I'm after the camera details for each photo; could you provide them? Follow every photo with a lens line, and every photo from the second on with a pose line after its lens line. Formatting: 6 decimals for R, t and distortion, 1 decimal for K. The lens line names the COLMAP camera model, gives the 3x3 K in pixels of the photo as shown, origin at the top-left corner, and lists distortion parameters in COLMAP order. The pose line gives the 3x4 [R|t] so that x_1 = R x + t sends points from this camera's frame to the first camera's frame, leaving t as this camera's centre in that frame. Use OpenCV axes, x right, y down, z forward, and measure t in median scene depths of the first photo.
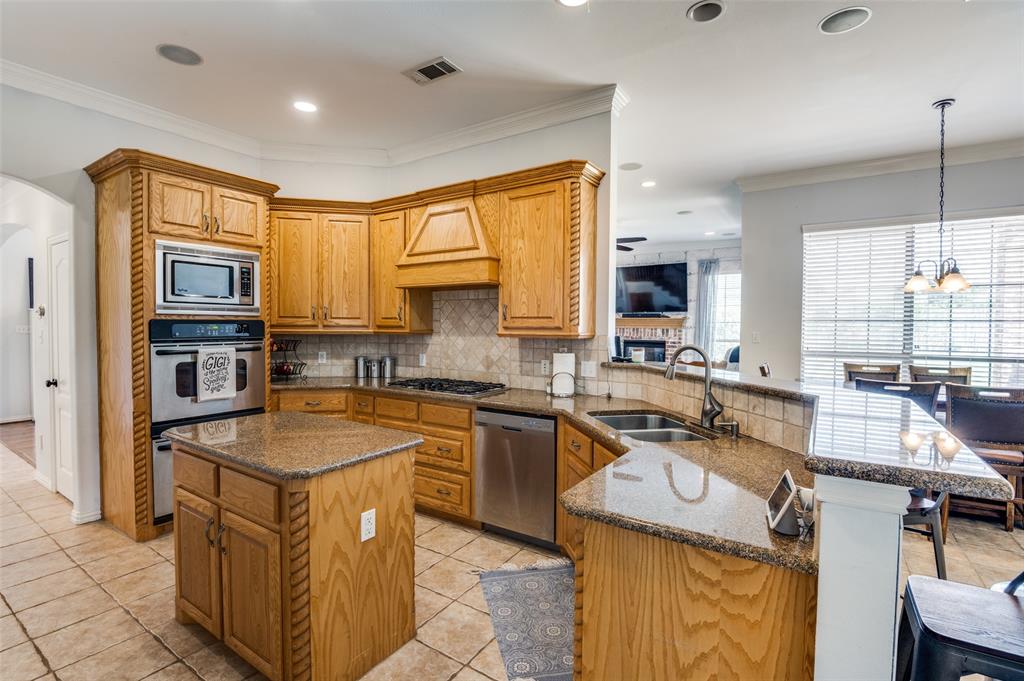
lens RADIAL K [[472.5, 0, 510.5], [0, 472.5, 336.5], [0, 0, 1]] dist [-0.018695, -0.000353]
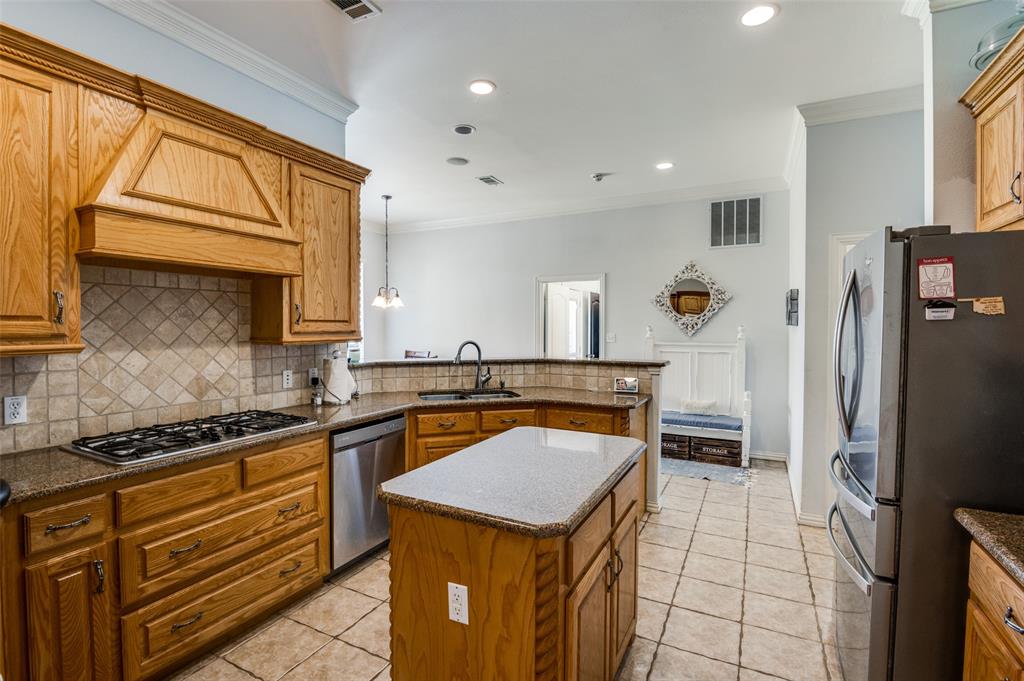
lens RADIAL K [[472.5, 0, 510.5], [0, 472.5, 336.5], [0, 0, 1]] dist [-0.018695, -0.000353]
pose [[-0.109560, -0.027675, 0.993595, -0.824600], [0.022470, 0.999288, 0.030312, -0.028083], [-0.993726, 0.025647, -0.108860, 0.711303]]
